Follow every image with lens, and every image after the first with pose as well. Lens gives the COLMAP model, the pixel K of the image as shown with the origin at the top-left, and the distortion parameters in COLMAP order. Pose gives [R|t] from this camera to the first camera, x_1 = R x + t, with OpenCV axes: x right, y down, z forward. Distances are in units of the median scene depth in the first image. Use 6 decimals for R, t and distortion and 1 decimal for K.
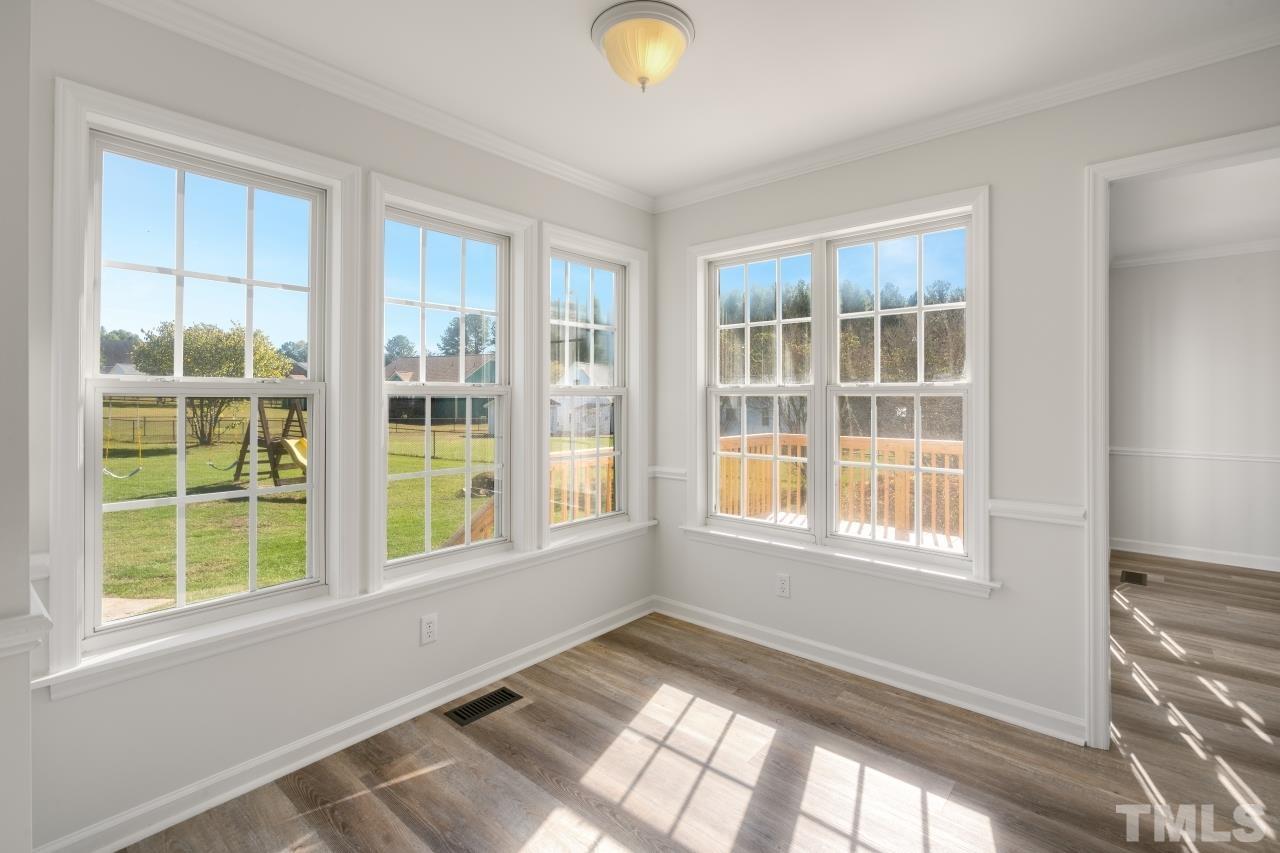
lens RADIAL K [[573.9, 0, 637.5], [0, 573.9, 381.4], [0, 0, 1]] dist [-0.008745, 0.005362]
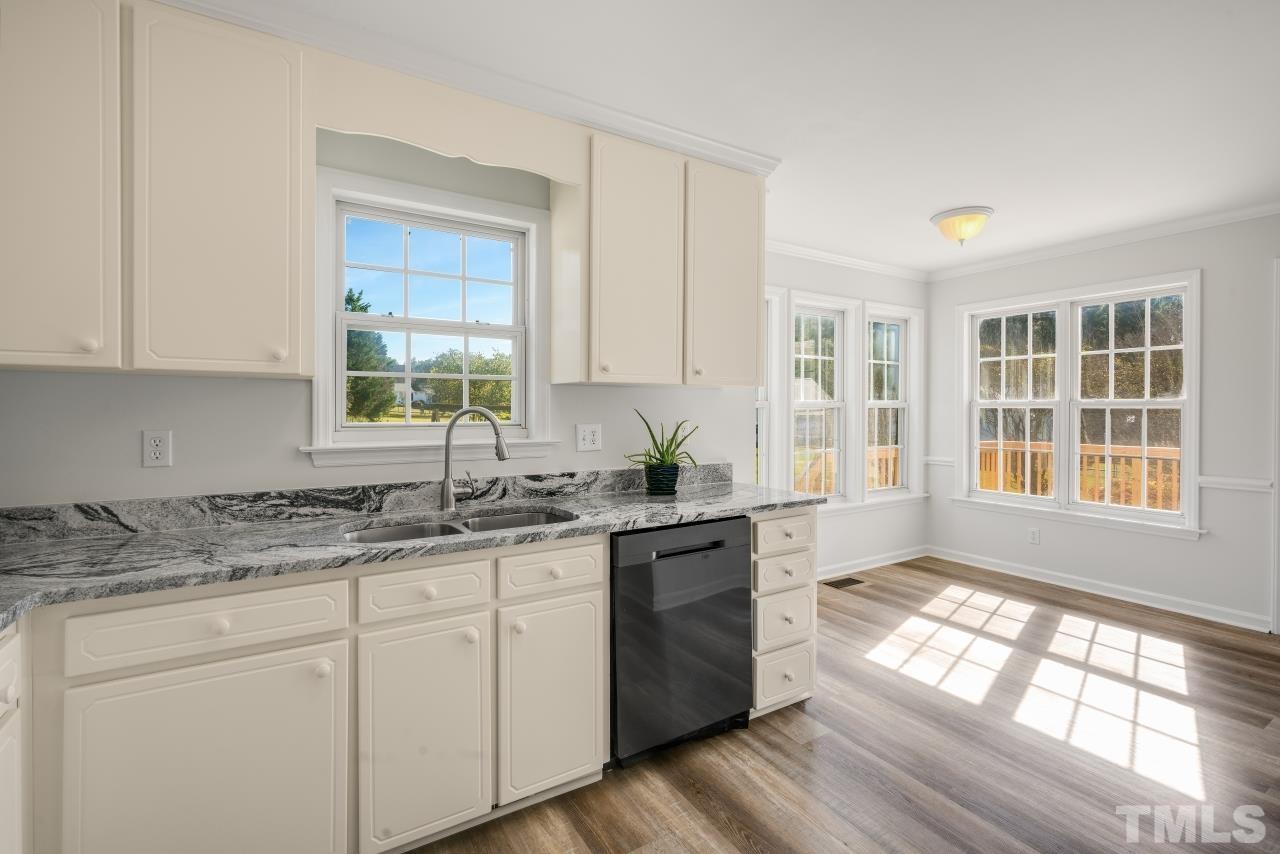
lens RADIAL K [[573.9, 0, 633.4], [0, 573.9, 407.6], [0, 0, 1]] dist [-0.008745, 0.005362]
pose [[0.953350, -0.000659, -0.301868, -0.328123], [0.007909, 0.999709, 0.022795, -0.020959], [0.301765, -0.024119, 0.953077, -0.820338]]
